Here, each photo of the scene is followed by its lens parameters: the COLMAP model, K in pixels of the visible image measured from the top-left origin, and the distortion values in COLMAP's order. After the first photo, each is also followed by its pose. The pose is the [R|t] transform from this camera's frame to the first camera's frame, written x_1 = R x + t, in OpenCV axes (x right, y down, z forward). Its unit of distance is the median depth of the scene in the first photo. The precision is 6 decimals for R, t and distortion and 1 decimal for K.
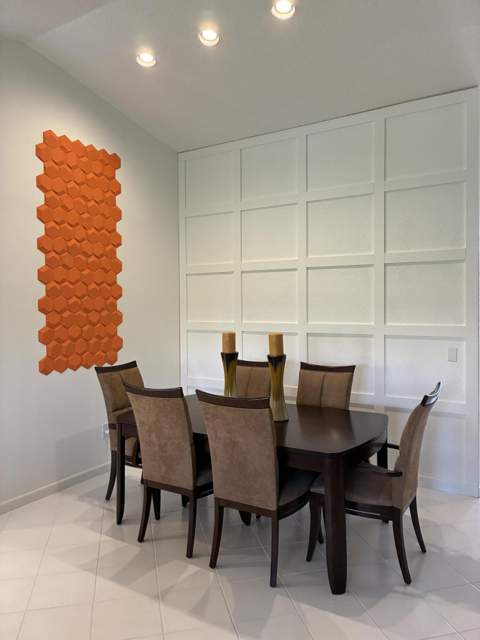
lens RADIAL K [[481.9, 0, 237.0], [0, 481.9, 311.2], [0, 0, 1]] dist [0.035484, -0.049748]
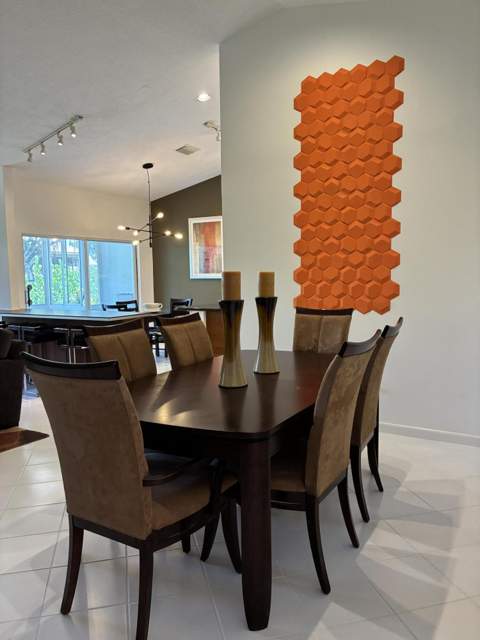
lens RADIAL K [[481.9, 0, 240.4], [0, 481.9, 315.9], [0, 0, 1]] dist [0.035484, -0.049748]
pose [[0.026934, 0.095380, -0.995076, 0.650329], [-0.003273, 0.995441, 0.095326, 0.035393], [0.999632, 0.000689, 0.027124, 0.782442]]
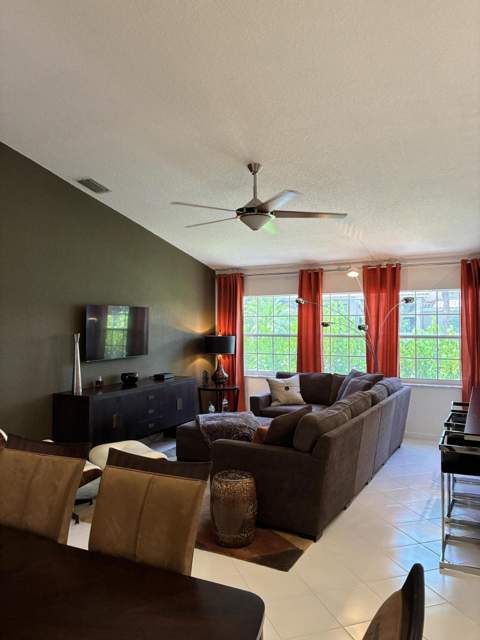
lens RADIAL K [[481.9, 0, 240.4], [0, 481.9, 318.7], [0, 0, 1]] dist [0.035484, -0.049748]
pose [[-0.995766, 0.011886, -0.091153, -0.141491], [0.011055, 0.999893, 0.009624, -0.017427], [0.091257, 0.008576, -0.995790, 1.131072]]
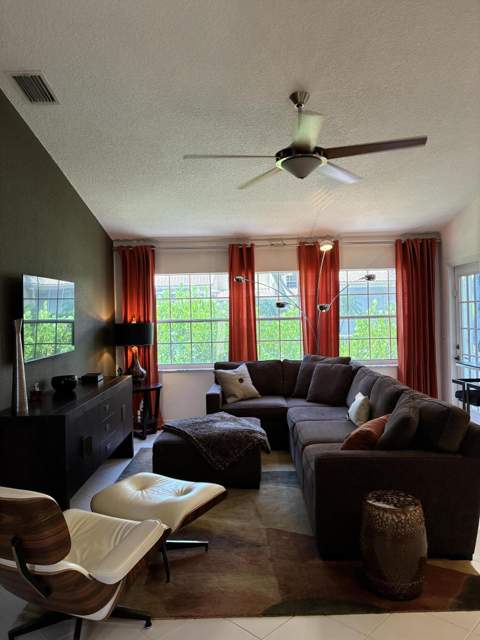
lens RADIAL K [[481.9, 0, 236.6], [0, 481.9, 315.5], [0, 0, 1]] dist [0.035484, -0.049748]
pose [[-0.844102, 0.031942, -0.535230, 0.266499], [0.020426, 0.999415, 0.027432, 0.007569], [0.535793, 0.012223, -0.844261, 0.726664]]
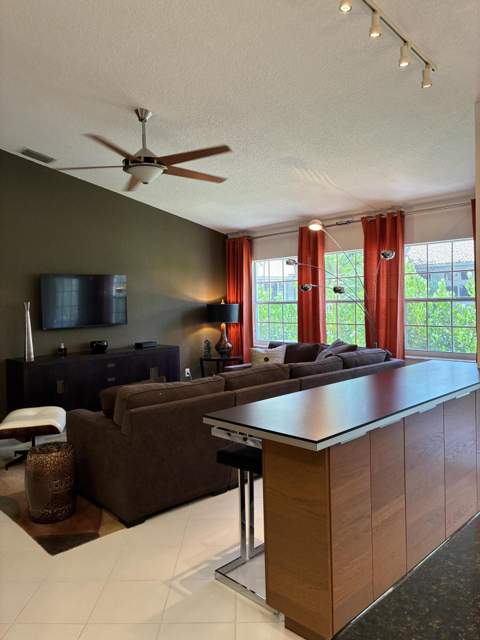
lens RADIAL K [[481.9, 0, 240.2], [0, 481.9, 316.2], [0, 0, 1]] dist [0.035484, -0.049748]
pose [[-0.971402, 0.025178, 0.236103, -0.668399], [0.038855, 0.997814, 0.053454, 0.017014], [-0.234241, 0.061099, -0.970257, 0.984229]]
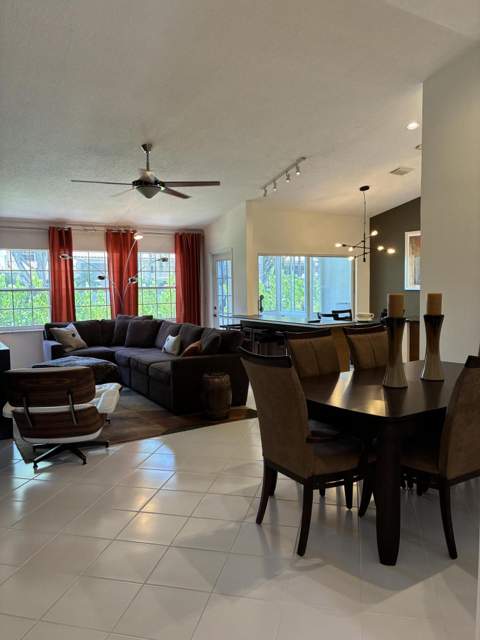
lens RADIAL K [[481.9, 0, 244.0], [0, 481.9, 316.2], [0, 0, 1]] dist [0.035484, -0.049748]
pose [[-0.425041, 0.076140, -0.901966, 0.825385], [-0.000081, 0.996453, 0.084154, 0.008830], [0.905174, 0.035842, -0.423527, 0.893058]]
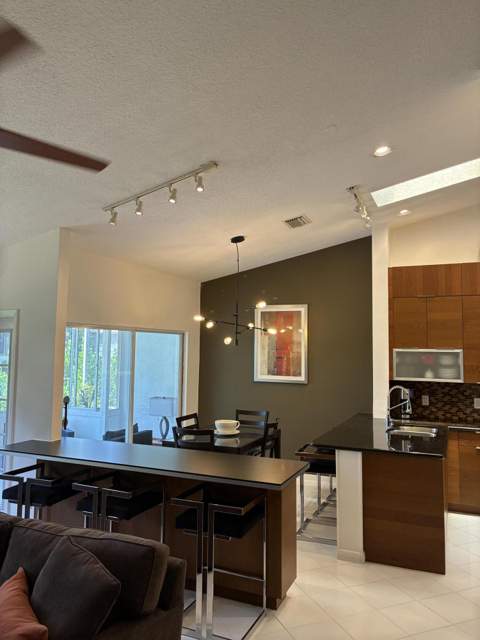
lens RADIAL K [[481.9, 0, 235.4], [0, 481.9, 313.5], [0, 0, 1]] dist [0.035484, -0.049748]
pose [[0.135805, -0.061712, -0.988812, 0.153421], [-0.034940, 0.997139, -0.067030, -0.042419], [0.990119, 0.043652, 0.133260, 0.328503]]
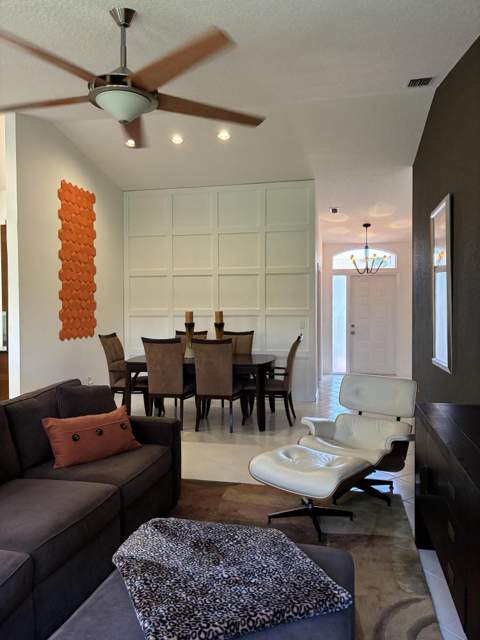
lens RADIAL K [[481.9, 0, 236.9], [0, 481.9, 312.2], [0, 0, 1]] dist [0.035484, -0.049748]
pose [[0.940774, -0.001095, 0.339032, -0.369218], [0.003363, 0.999976, -0.006101, 0.049437], [-0.339017, 0.006880, 0.940755, -0.572212]]
